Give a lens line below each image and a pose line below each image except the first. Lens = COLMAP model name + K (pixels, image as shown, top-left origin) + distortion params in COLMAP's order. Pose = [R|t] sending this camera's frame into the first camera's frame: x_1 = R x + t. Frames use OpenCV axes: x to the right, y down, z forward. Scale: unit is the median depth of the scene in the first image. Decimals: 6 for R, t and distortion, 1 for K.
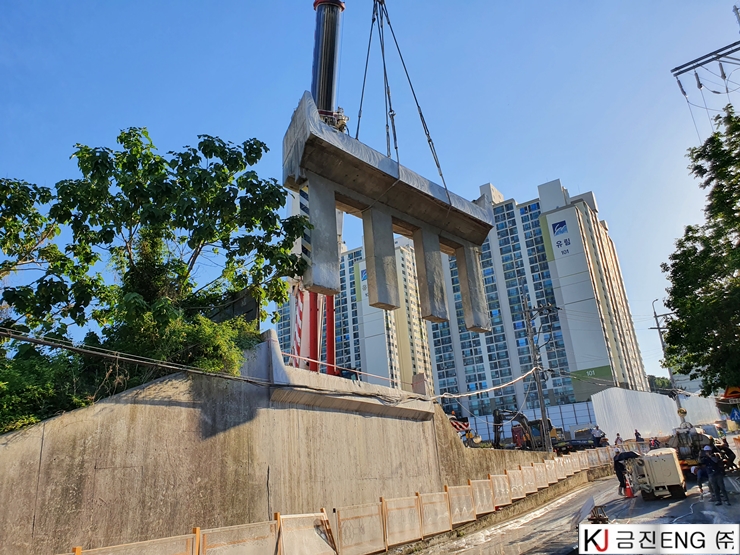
lens RADIAL K [[590.2, 0, 357.3], [0, 590.2, 259.1], [0, 0, 1]] dist [0.012018, -0.002062]
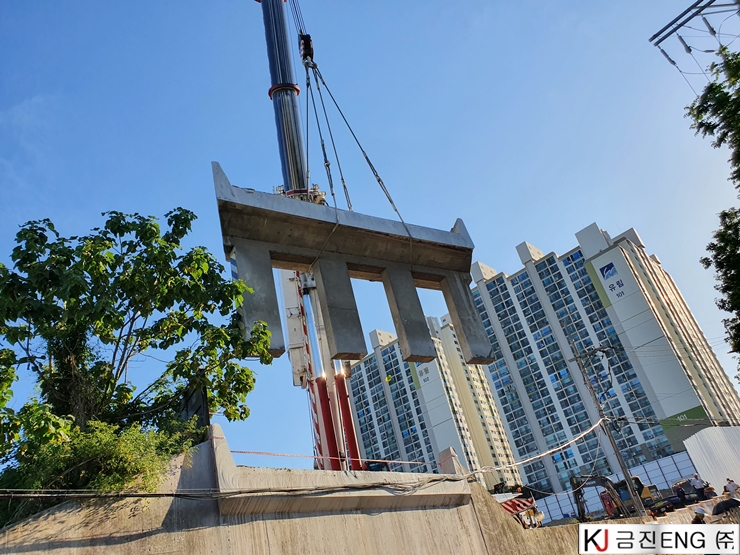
lens RADIAL K [[590.2, 0, 367.7], [0, 590.2, 273.4], [0, 0, 1]] dist [0.012018, -0.002062]
pose [[0.976588, -0.206939, -0.058752, 0.054221], [0.196988, 0.970025, -0.142292, 0.028617], [0.086437, 0.127388, 0.988079, 0.076210]]
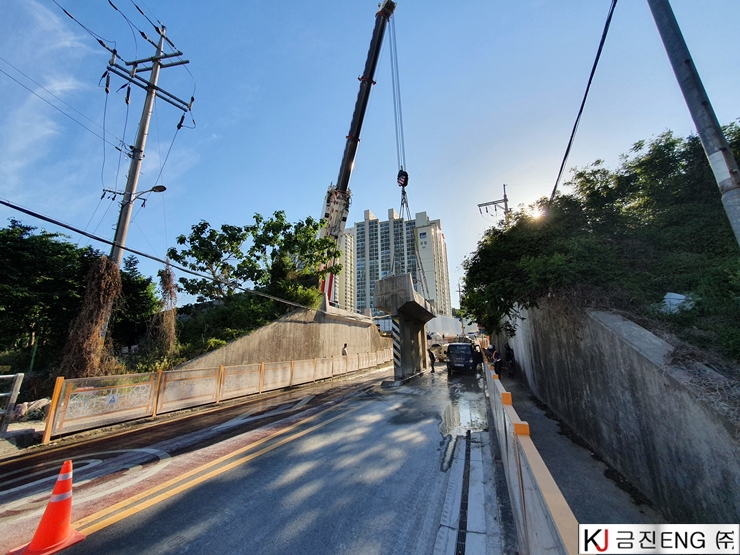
lens RADIAL K [[308.8, 0, 354.4], [0, 308.8, 268.3], [0, 0, 1]] dist [-0.002129, 0.000012]
pose [[0.985411, 0.106005, 0.133145, -0.082910], [-0.120010, 0.987521, 0.101976, -0.058719], [-0.120673, -0.116467, 0.985836, -0.162472]]
